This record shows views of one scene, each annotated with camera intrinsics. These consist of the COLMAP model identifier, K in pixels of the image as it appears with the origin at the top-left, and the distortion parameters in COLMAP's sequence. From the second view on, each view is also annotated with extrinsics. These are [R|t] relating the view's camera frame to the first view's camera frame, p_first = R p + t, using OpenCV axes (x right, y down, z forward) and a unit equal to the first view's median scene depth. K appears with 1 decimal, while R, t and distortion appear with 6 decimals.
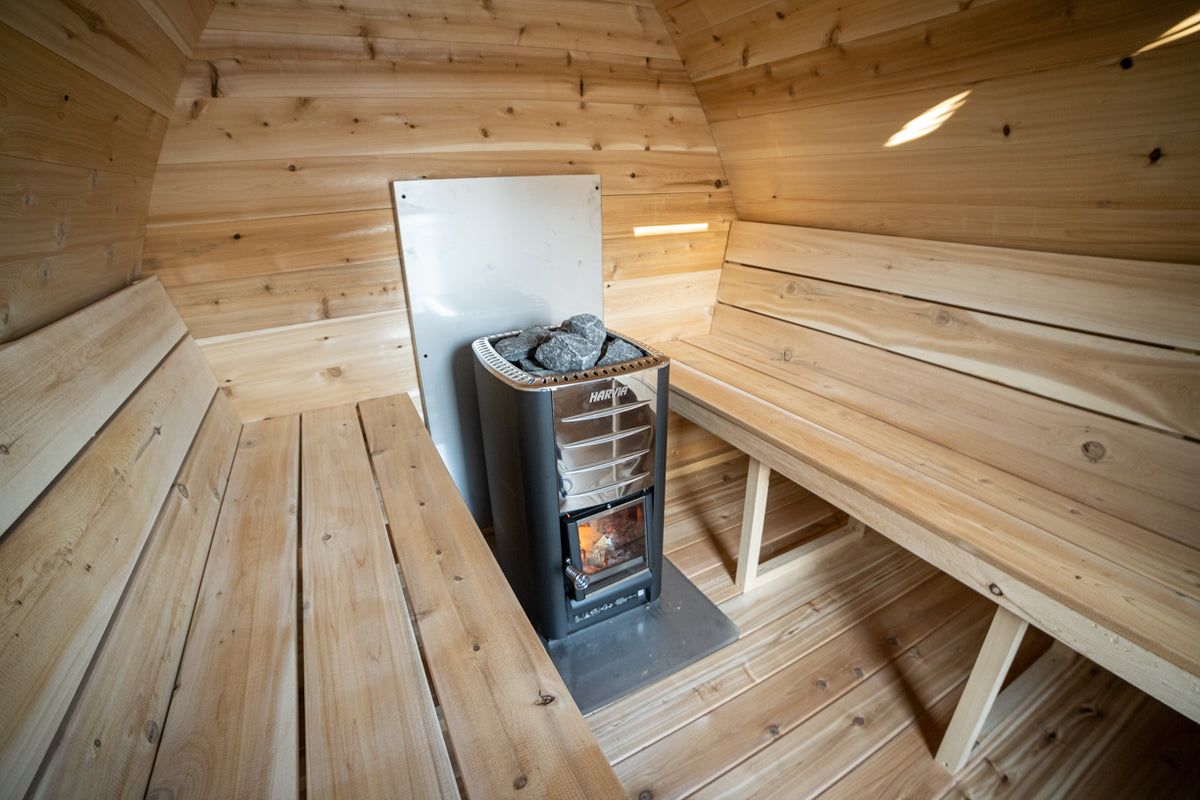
lens RADIAL K [[530.6, 0, 600.4], [0, 530.6, 412.6], [0, 0, 1]] dist [-0.123220, 0.043319]
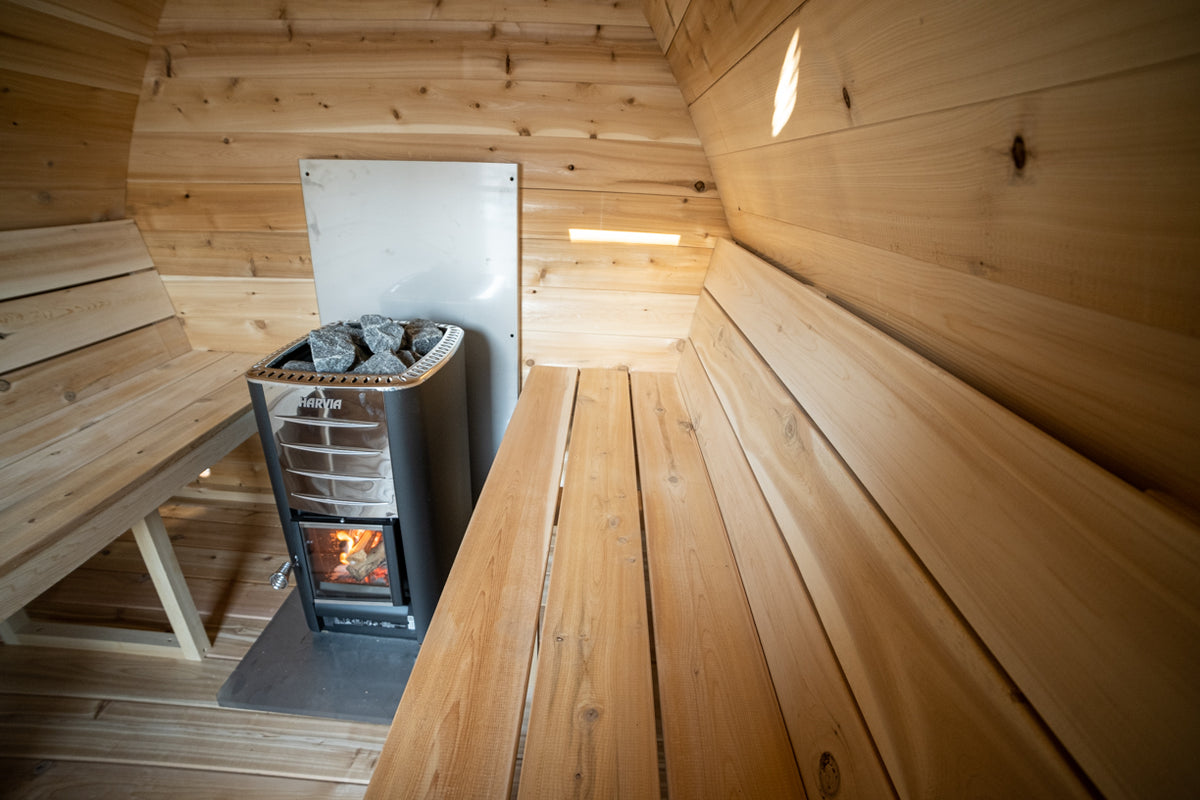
lens RADIAL K [[530.6, 0, 595.5], [0, 530.6, 409.0], [0, 0, 1]] dist [-0.120483, 0.040346]
pose [[0.868759, 0.265687, -0.417933, 0.708621], [-0.262433, 0.962659, 0.066458, -0.184886], [0.419984, 0.051943, 0.906044, 0.345519]]
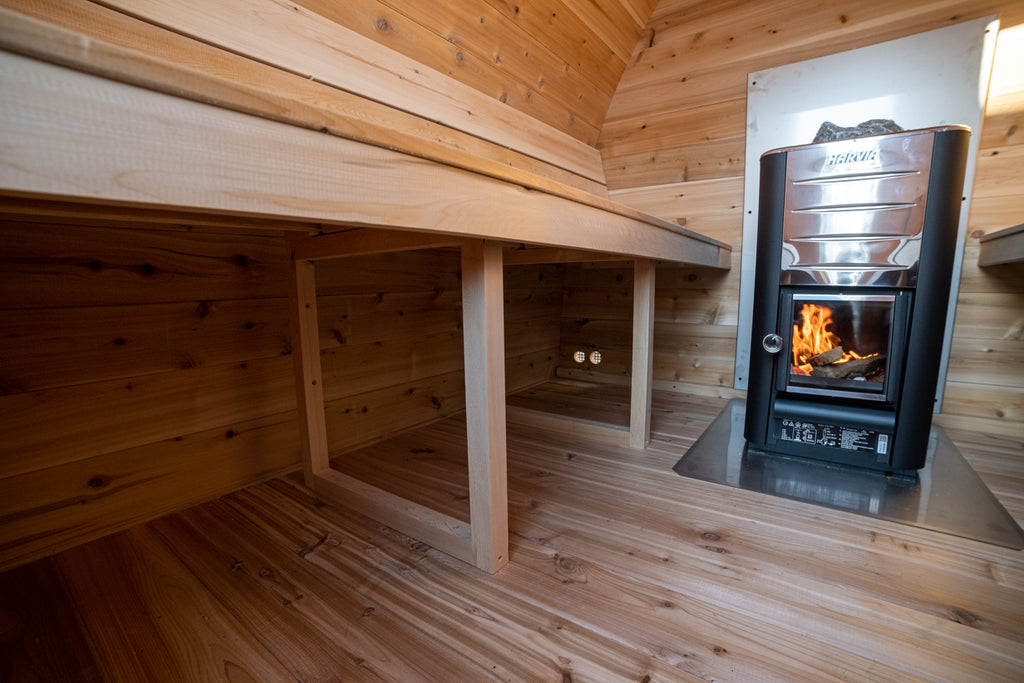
lens RADIAL K [[452.7, 0, 508.1], [0, 452.7, 349.2], [0, 0, 1]] dist [-0.120483, 0.040346]
pose [[0.431373, 0.156110, -0.888565, 0.425118], [-0.364074, 0.931277, -0.013133, 0.470475], [0.825450, 0.329169, 0.458563, 0.209112]]
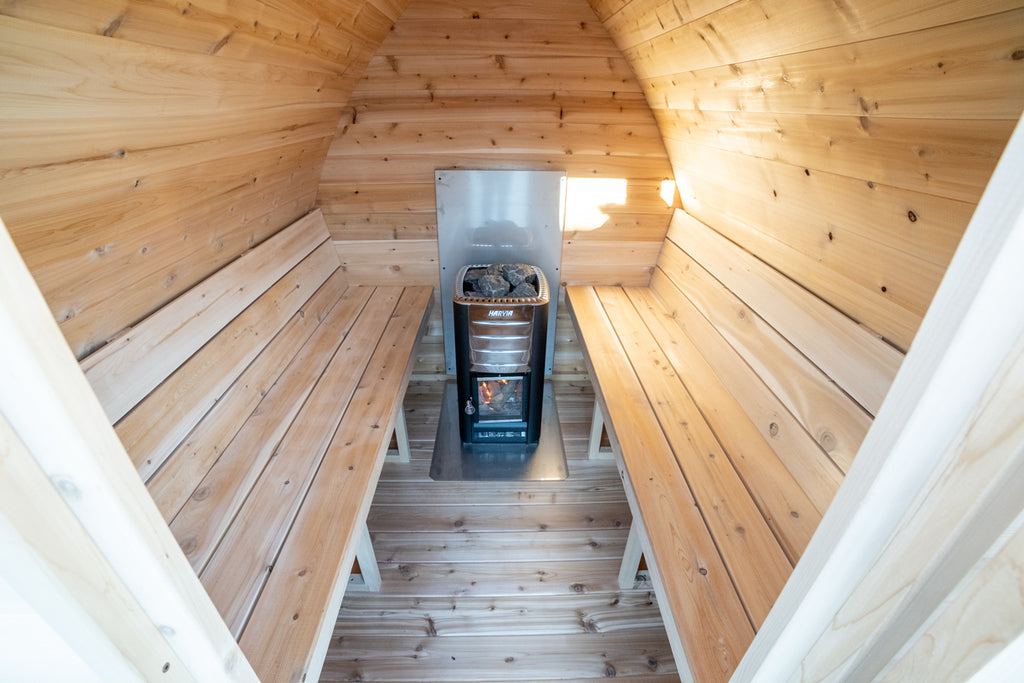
lens RADIAL K [[452.7, 0, 508.1], [0, 452.7, 349.2], [0, 0, 1]] dist [-0.120483, 0.040346]
pose [[0.891327, 0.253177, -0.376083, 0.567548], [-0.213400, 0.966194, 0.144673, -0.127845], [0.399997, -0.048695, 0.915222, -0.350404]]
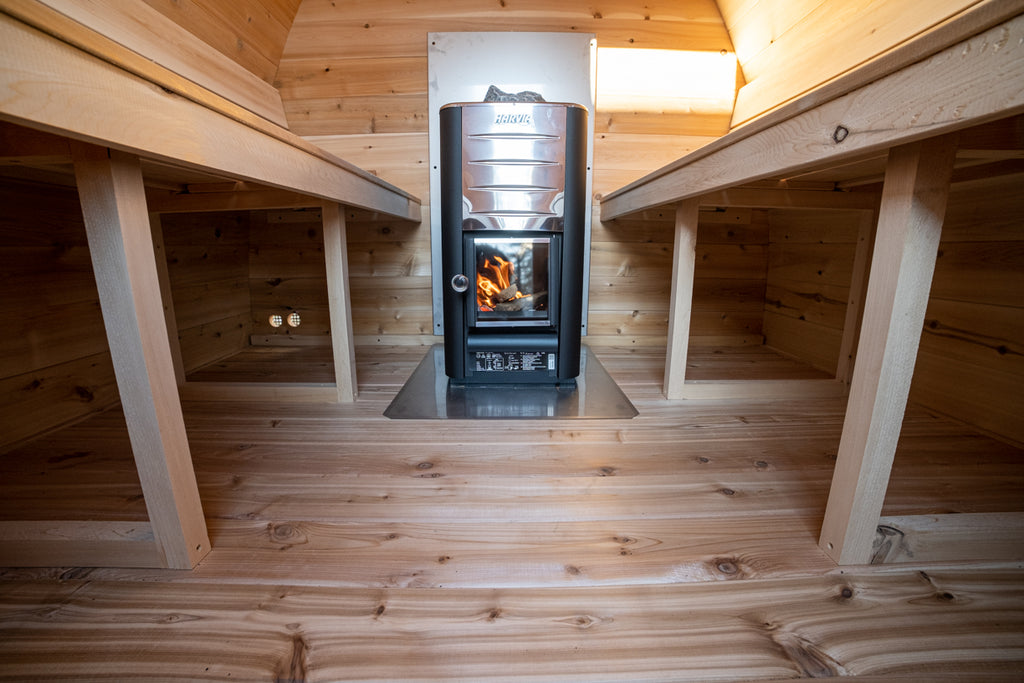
lens RADIAL K [[452.7, 0, 508.1], [0, 452.7, 349.2], [0, 0, 1]] dist [-0.120483, 0.040346]
pose [[0.883477, 0.132541, -0.449335, 0.431638], [-0.209919, 0.969465, -0.126775, 0.493196], [0.418811, 0.206327, 0.884323, 0.237795]]
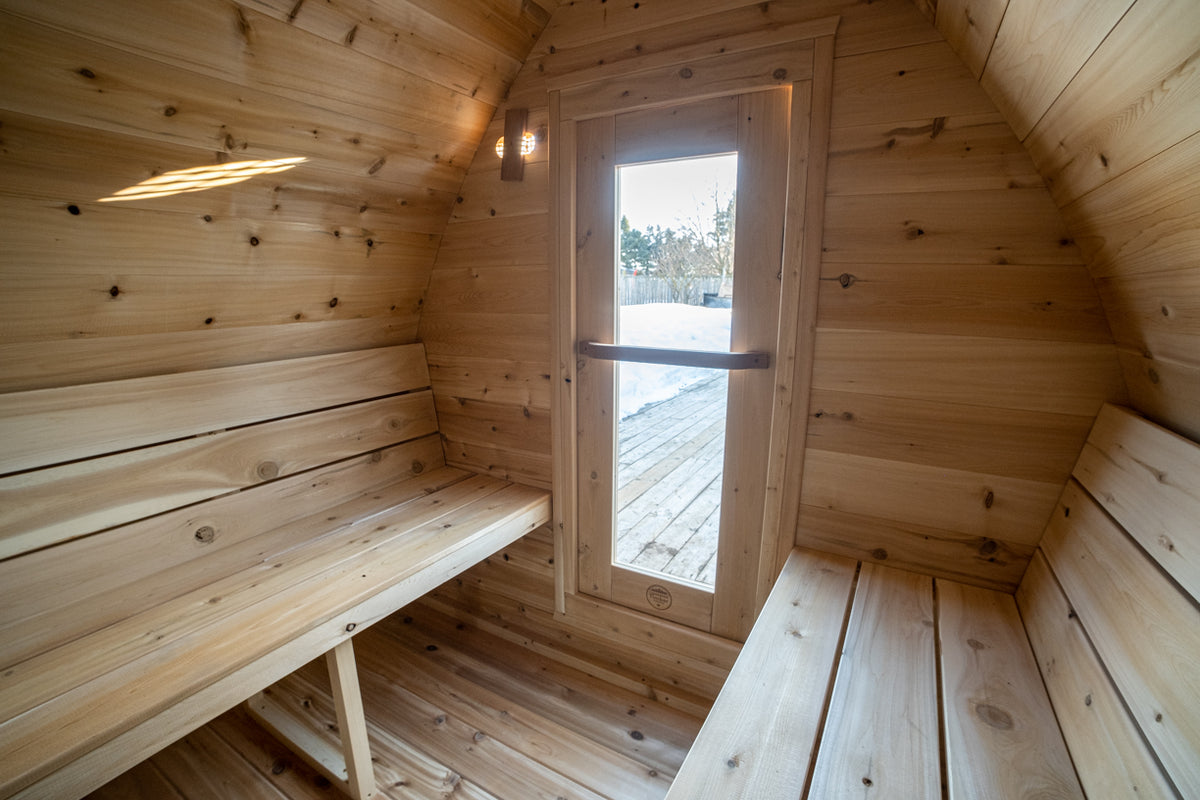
lens RADIAL K [[530.6, 0, 600.4], [0, 530.6, 412.6], [0, 0, 1]] dist [-0.123220, 0.043319]
pose [[-0.523520, -0.164479, 0.835987, -0.291461], [0.355248, 0.849693, 0.389643, -0.218615], [-0.774420, 0.500968, -0.386400, 0.459229]]
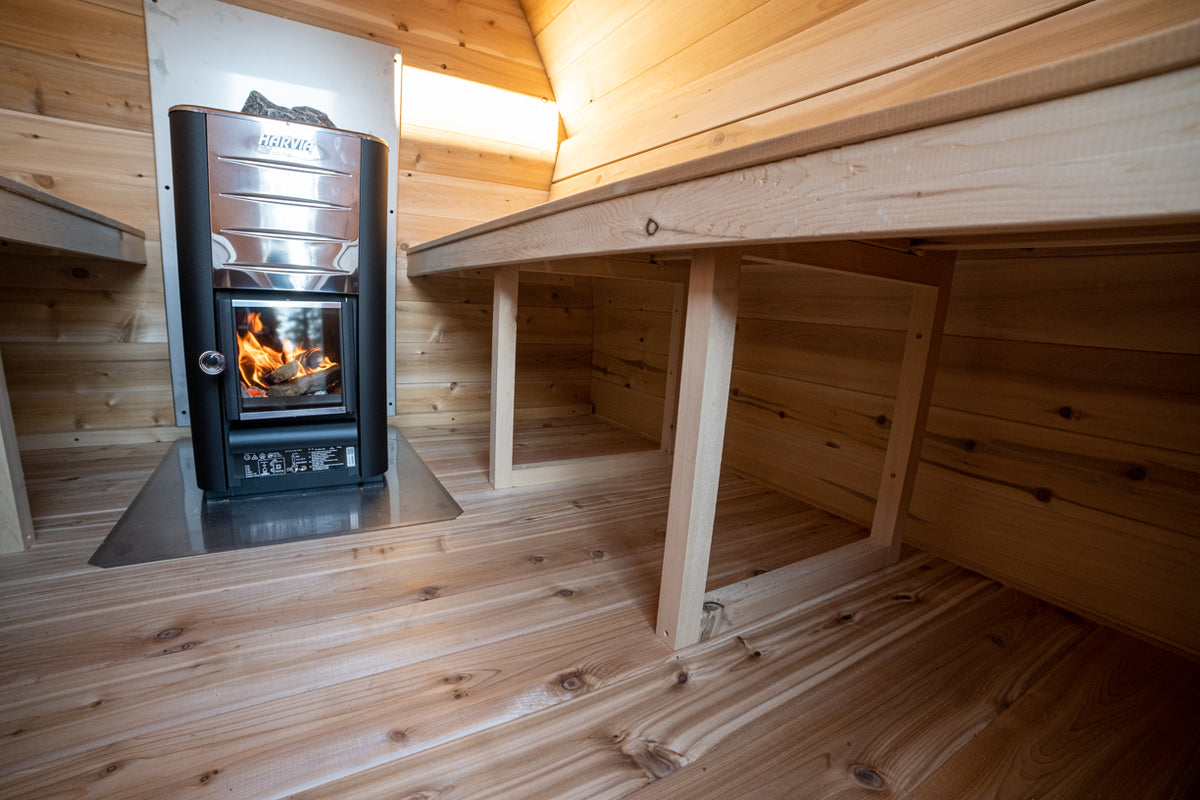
lens RADIAL K [[530.6, 0, 595.5], [0, 530.6, 409.0], [0, 0, 1]] dist [-0.120483, 0.040346]
pose [[0.995284, 0.075892, 0.060416, 0.434746], [-0.061423, 0.975116, -0.213018, 0.459237], [-0.075079, 0.208303, 0.975178, 0.238589]]
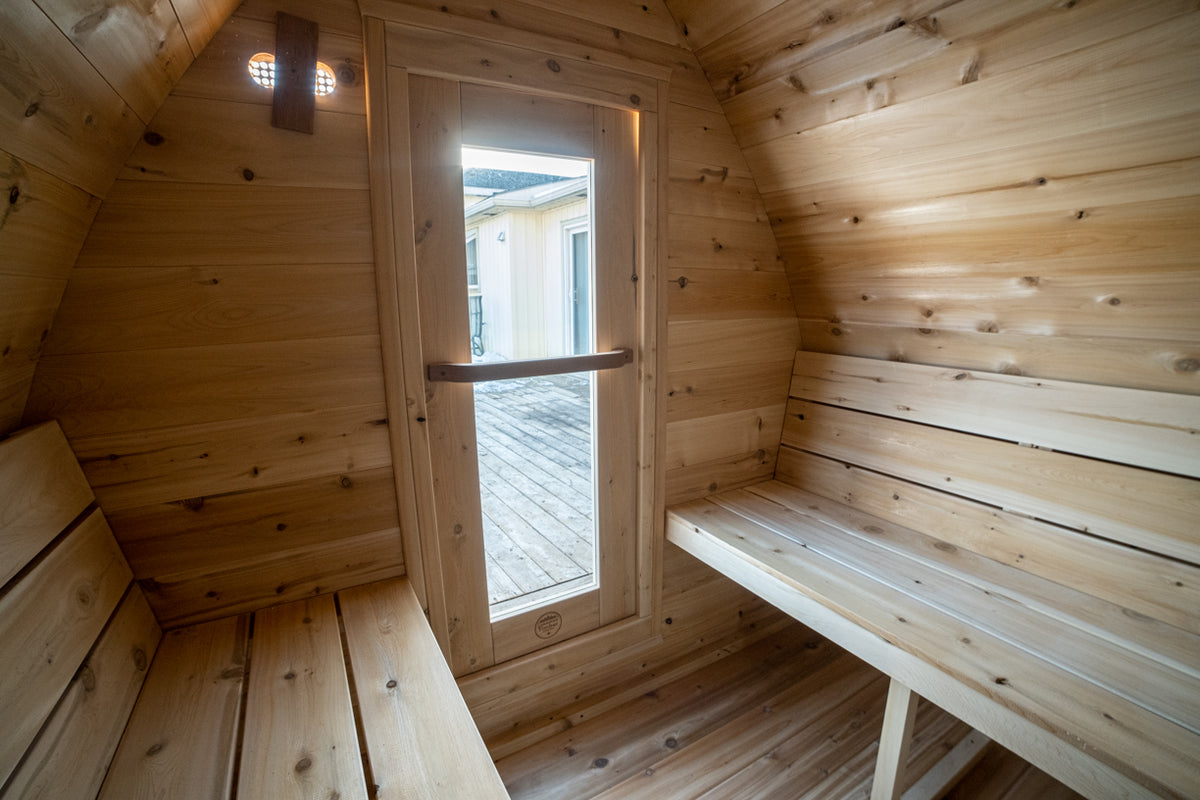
lens RADIAL K [[530.6, 0, 595.5], [0, 530.6, 409.0], [0, 0, 1]] dist [-0.120483, 0.040346]
pose [[-0.998212, 0.051951, -0.029573, 0.435805], [0.024392, 0.805633, 0.591913, -0.359307], [0.054576, 0.590133, -0.805459, 0.715036]]
